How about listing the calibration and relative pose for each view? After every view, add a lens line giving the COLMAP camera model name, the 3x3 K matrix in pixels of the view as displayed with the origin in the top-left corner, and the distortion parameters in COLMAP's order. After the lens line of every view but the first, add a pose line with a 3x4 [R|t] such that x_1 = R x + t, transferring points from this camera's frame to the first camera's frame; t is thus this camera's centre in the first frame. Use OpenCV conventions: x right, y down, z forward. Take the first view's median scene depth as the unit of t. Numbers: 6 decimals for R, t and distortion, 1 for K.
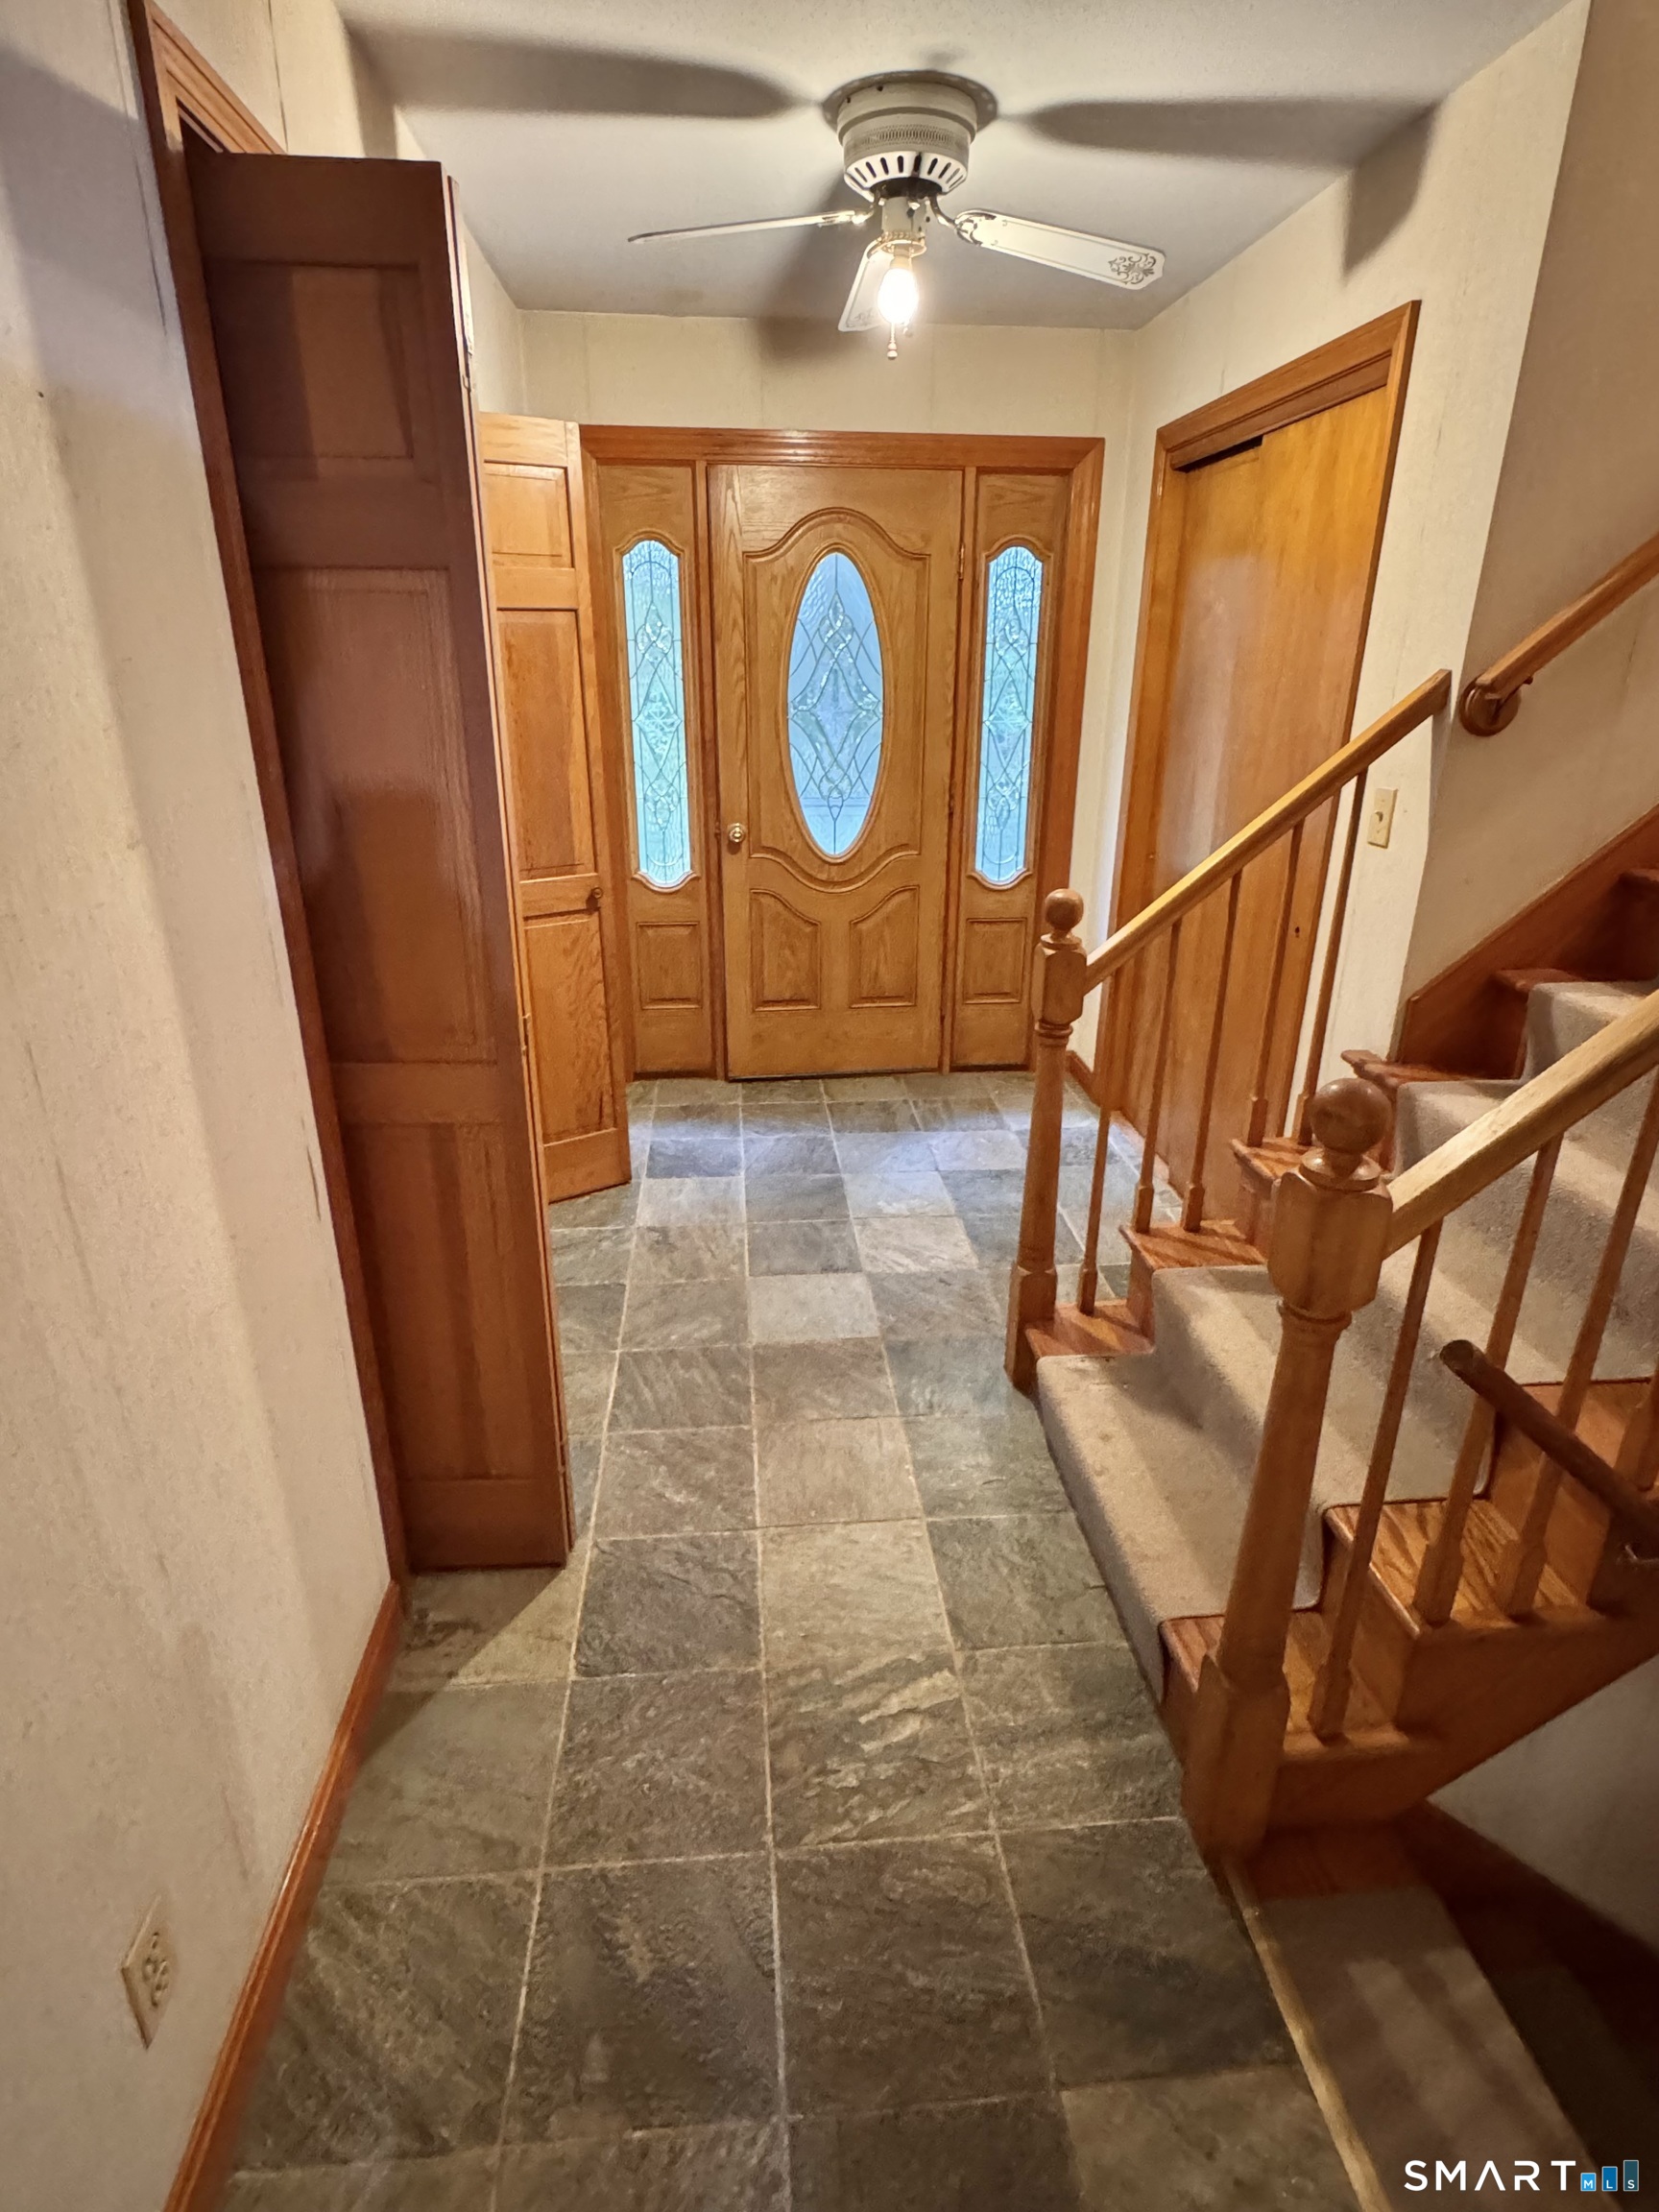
lens RADIAL K [[1153.7, 0, 831.5], [0, 1153.7, 1107.6], [0, 0, 1]] dist [0.000260, -0.000081]
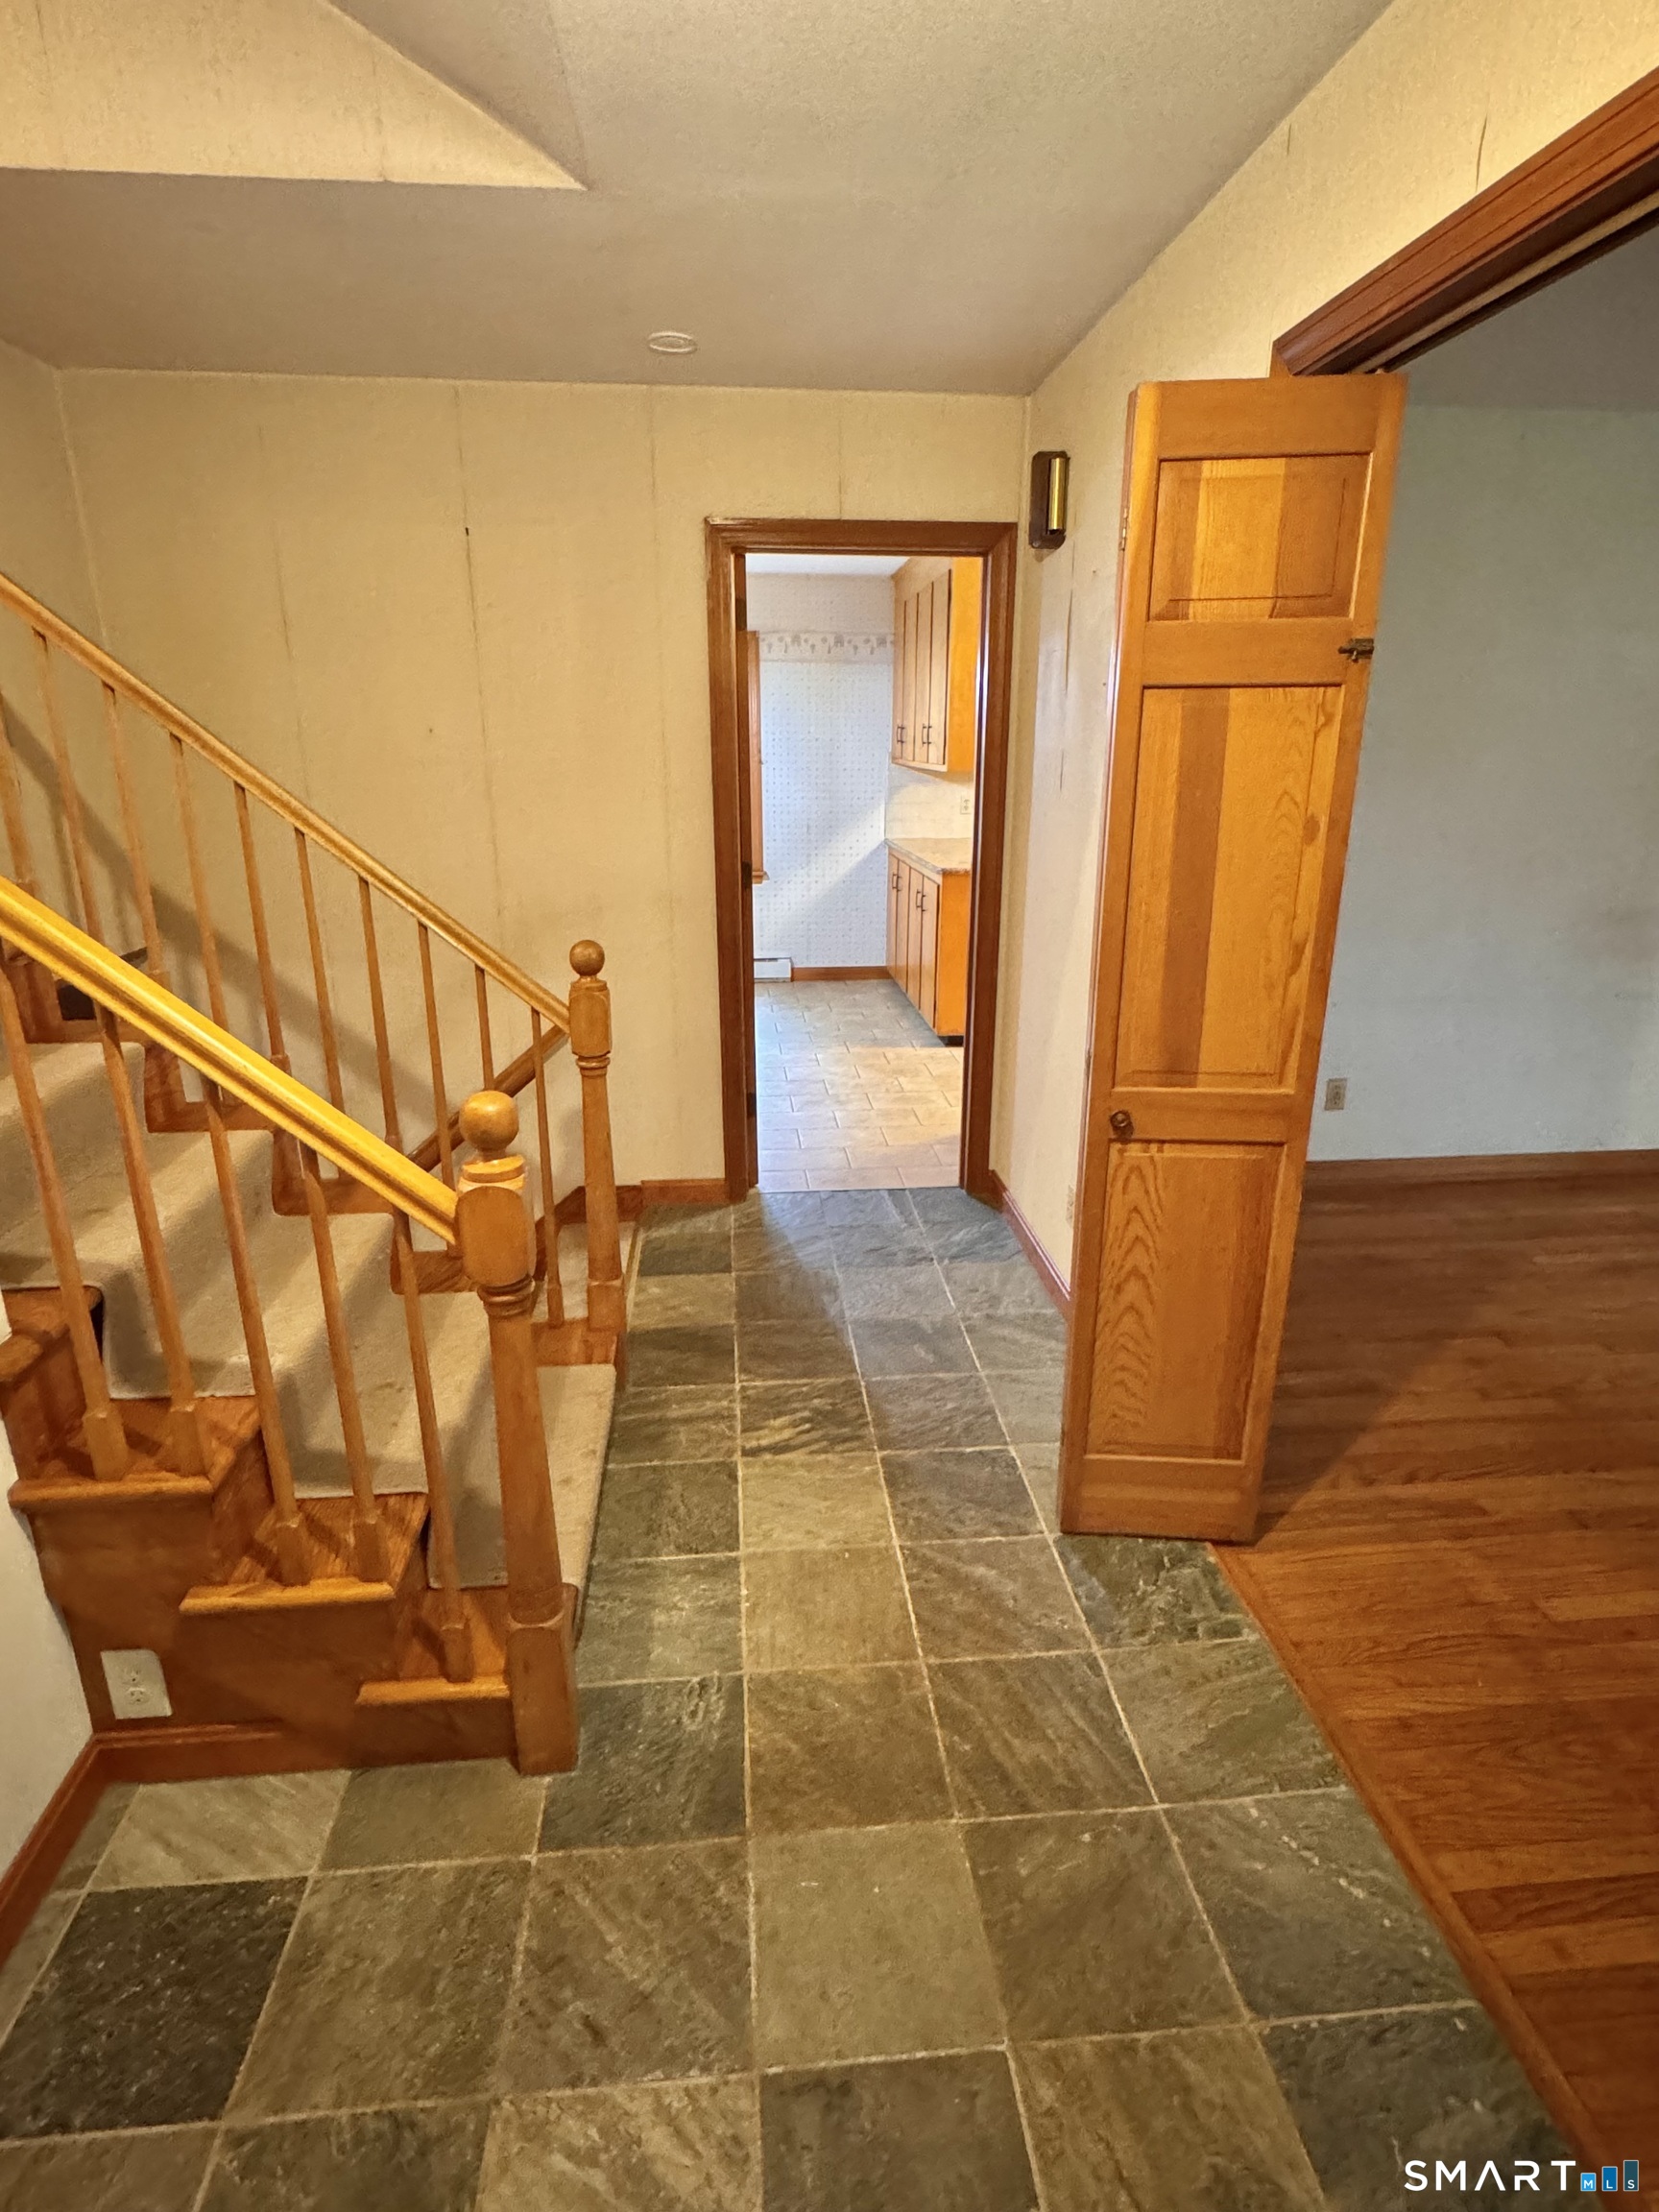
lens RADIAL K [[1153.7, 0, 829.6], [0, 1153.7, 1105.2], [0, 0, 1]] dist [0.000260, -0.000081]
pose [[-0.999966, -0.007089, -0.004184, 0.006365], [-0.008146, 0.779038, 0.626924, -0.618425], [-0.001185, 0.626937, -0.779069, 1.565128]]
